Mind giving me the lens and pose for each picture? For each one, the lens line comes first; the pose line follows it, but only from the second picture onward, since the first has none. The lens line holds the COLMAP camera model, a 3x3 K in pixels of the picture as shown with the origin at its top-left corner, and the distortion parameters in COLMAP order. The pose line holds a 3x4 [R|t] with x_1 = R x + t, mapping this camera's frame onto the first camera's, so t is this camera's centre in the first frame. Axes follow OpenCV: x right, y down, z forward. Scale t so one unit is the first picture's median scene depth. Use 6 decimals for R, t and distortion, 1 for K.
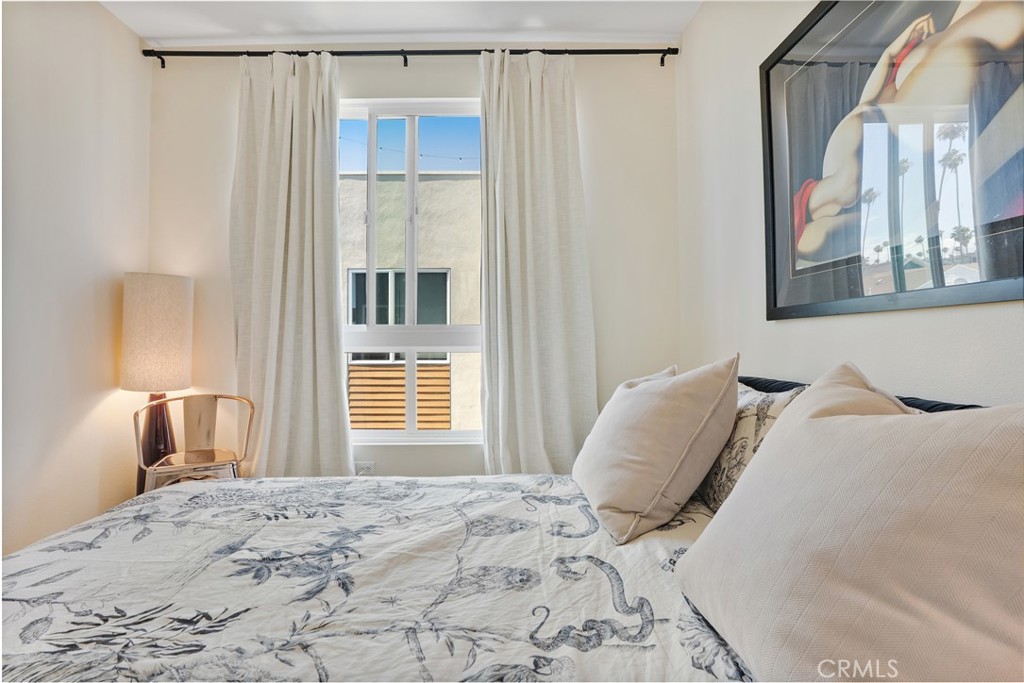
lens RADIAL K [[477.6, 0, 512.0], [0, 477.6, 341.5], [0, 0, 1]] dist [-0.072042, 0.028577]
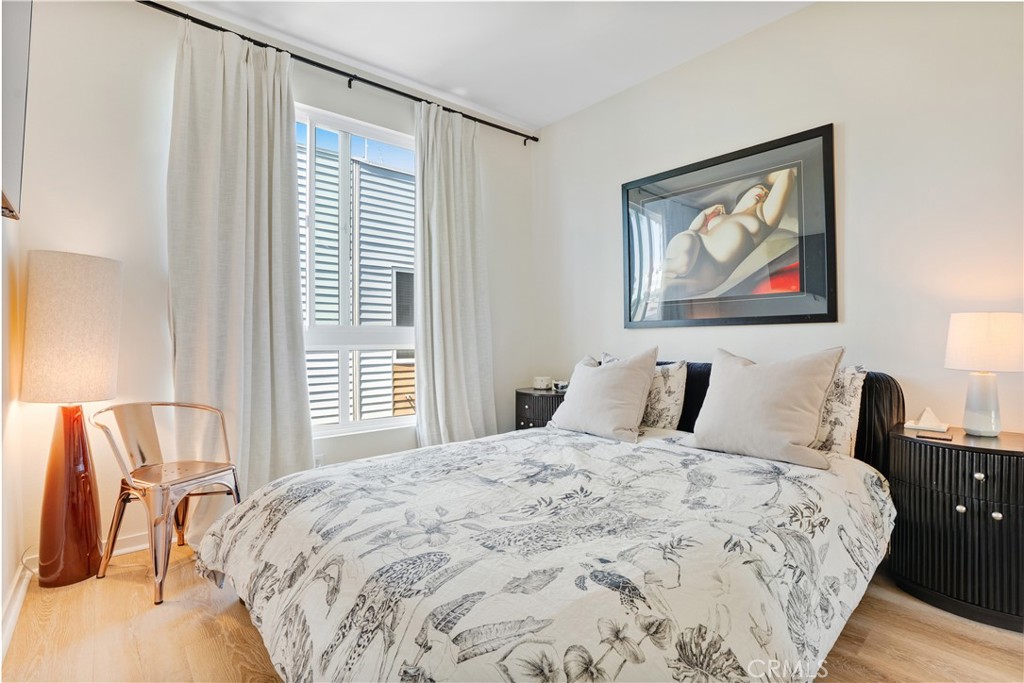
lens RADIAL K [[481.6, 0, 512.0], [0, 481.6, 341.5], [0, 0, 1]] dist [-0.045627, 0.001168]
pose [[0.764678, -0.000361, 0.644413, -1.314740], [0.001013, 0.999999, -0.000642, 0.006522], [-0.644412, 0.001144, 0.764677, -0.175731]]
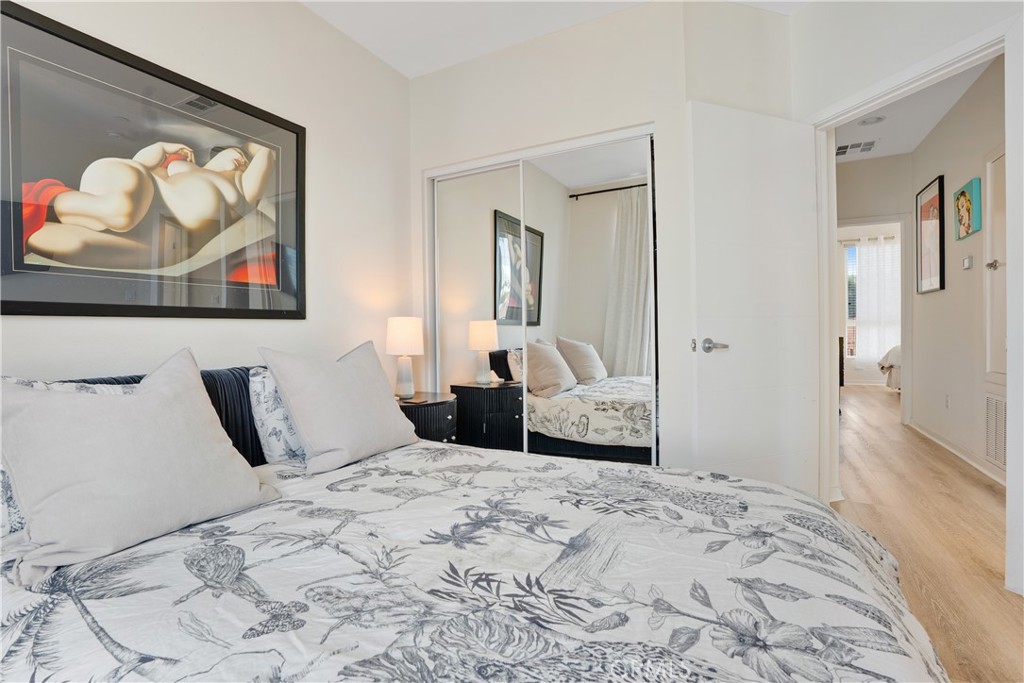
lens RADIAL K [[477.6, 0, 512.0], [0, 477.6, 341.5], [0, 0, 1]] dist [-0.072042, 0.028577]
pose [[-0.872303, 0.008993, 0.488883, -0.835951], [0.018538, 0.999720, 0.014687, 0.007316], [-0.488614, 0.021874, -0.872226, 1.630039]]
